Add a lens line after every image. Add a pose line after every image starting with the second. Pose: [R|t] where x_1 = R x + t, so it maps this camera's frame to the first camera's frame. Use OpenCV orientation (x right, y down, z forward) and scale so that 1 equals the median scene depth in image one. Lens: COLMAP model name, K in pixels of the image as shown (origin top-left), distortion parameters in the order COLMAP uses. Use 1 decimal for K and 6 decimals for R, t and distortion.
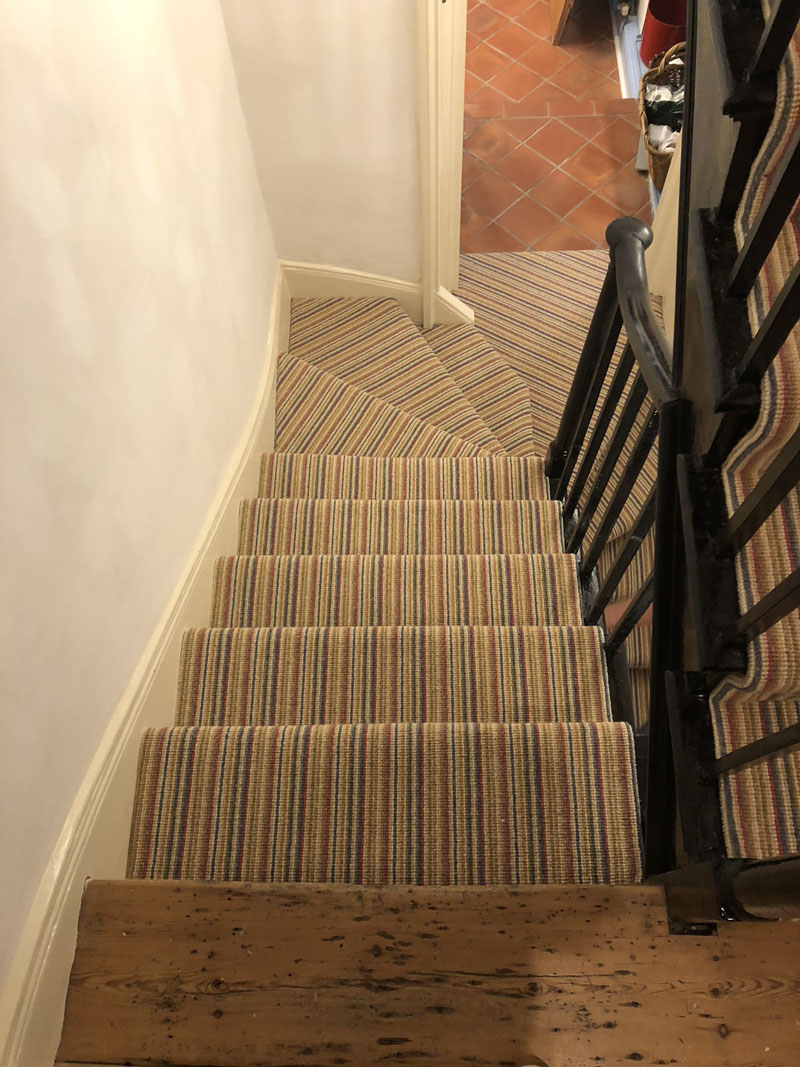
lens RADIAL K [[875.7, 0, 405.0], [0, 875.7, 521.9], [0, 0, 1]] dist [0.088920, -0.136765]
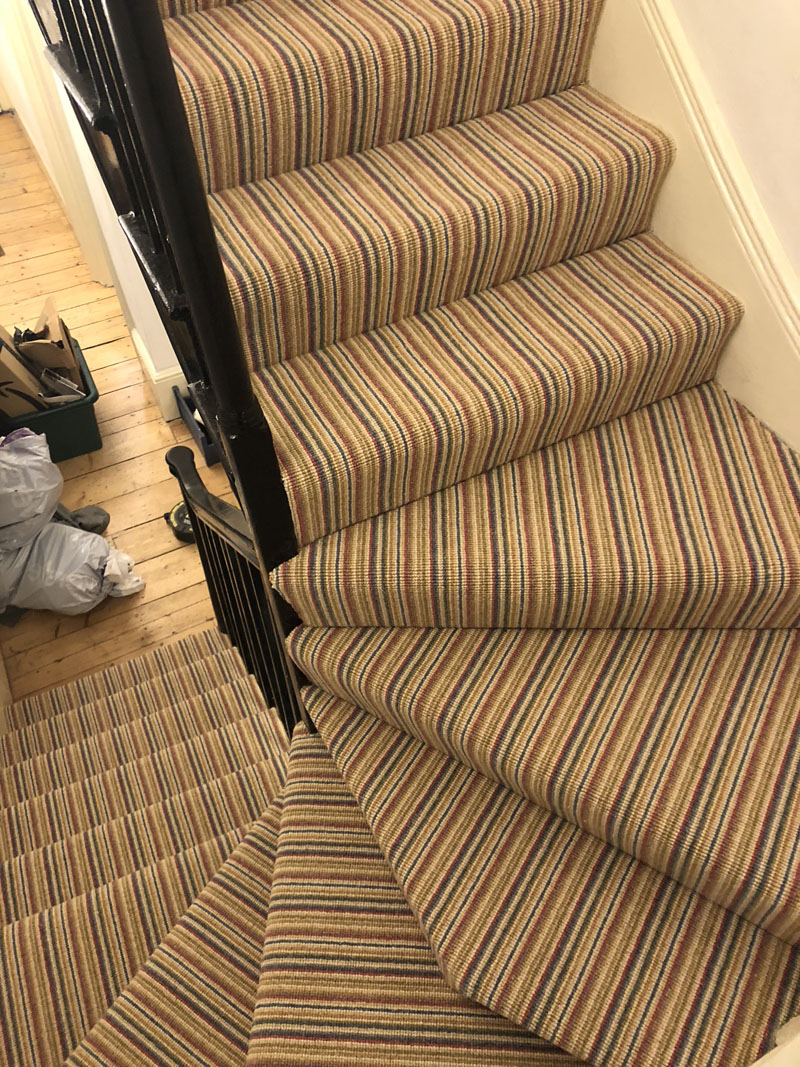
lens RADIAL K [[875.7, 0, 405.0], [0, 875.7, 521.9], [0, 0, 1]] dist [0.088920, -0.136765]
pose [[-0.883131, 0.392119, -0.257530, 0.211800], [-0.398617, -0.337777, 0.852649, -0.480190], [0.247352, 0.855657, 0.454607, 0.732887]]
